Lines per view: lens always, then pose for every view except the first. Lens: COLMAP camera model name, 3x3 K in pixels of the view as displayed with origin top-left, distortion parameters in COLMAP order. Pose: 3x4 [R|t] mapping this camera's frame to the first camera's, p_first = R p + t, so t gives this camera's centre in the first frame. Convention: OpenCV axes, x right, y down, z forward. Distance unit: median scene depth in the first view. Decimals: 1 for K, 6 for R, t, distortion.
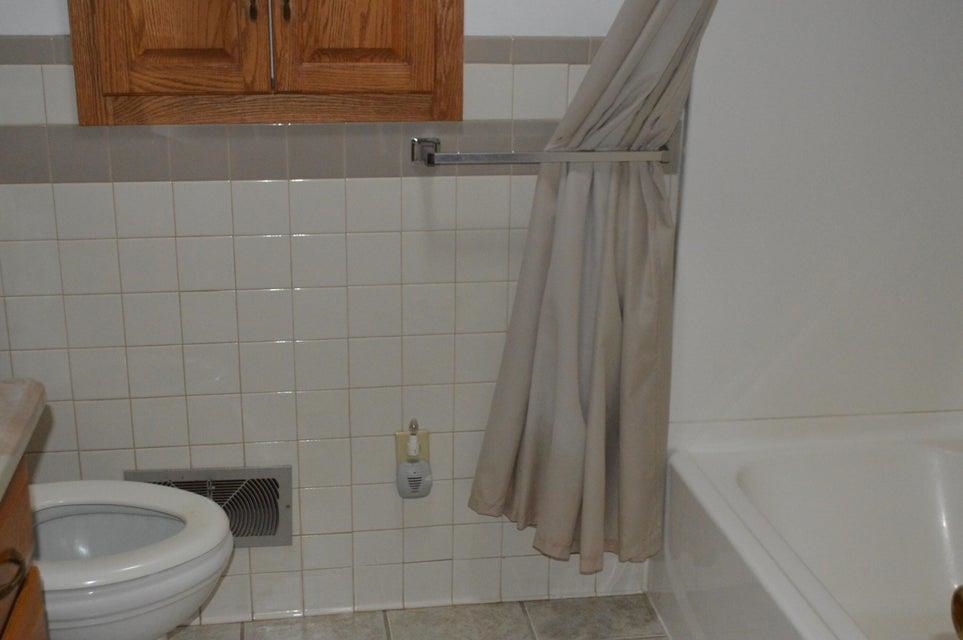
lens RADIAL K [[1148.2, 0, 482.2], [0, 1148.2, 299.4], [0, 0, 1]] dist [-0.013812, 0.039928]
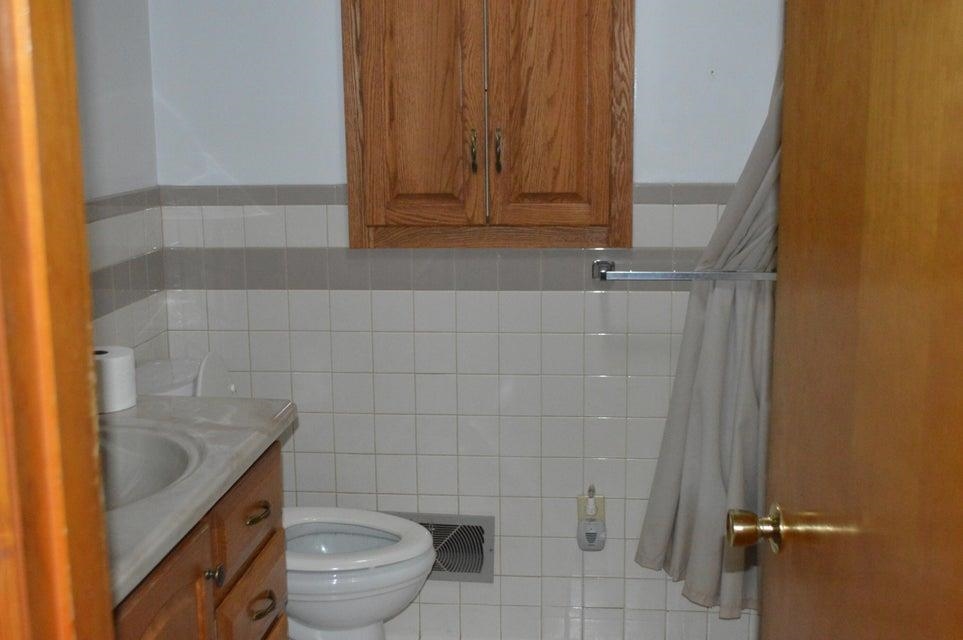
lens RADIAL K [[1241.5, 0, 481.5], [0, 1241.5, 320.0], [0, 0, 1]] dist [0.010767, 0.011722]
pose [[0.968471, 0.022297, -0.248125, 0.171837], [-0.048879, 0.993635, -0.101493, 0.076707], [0.244283, 0.110421, 0.963397, -0.384823]]
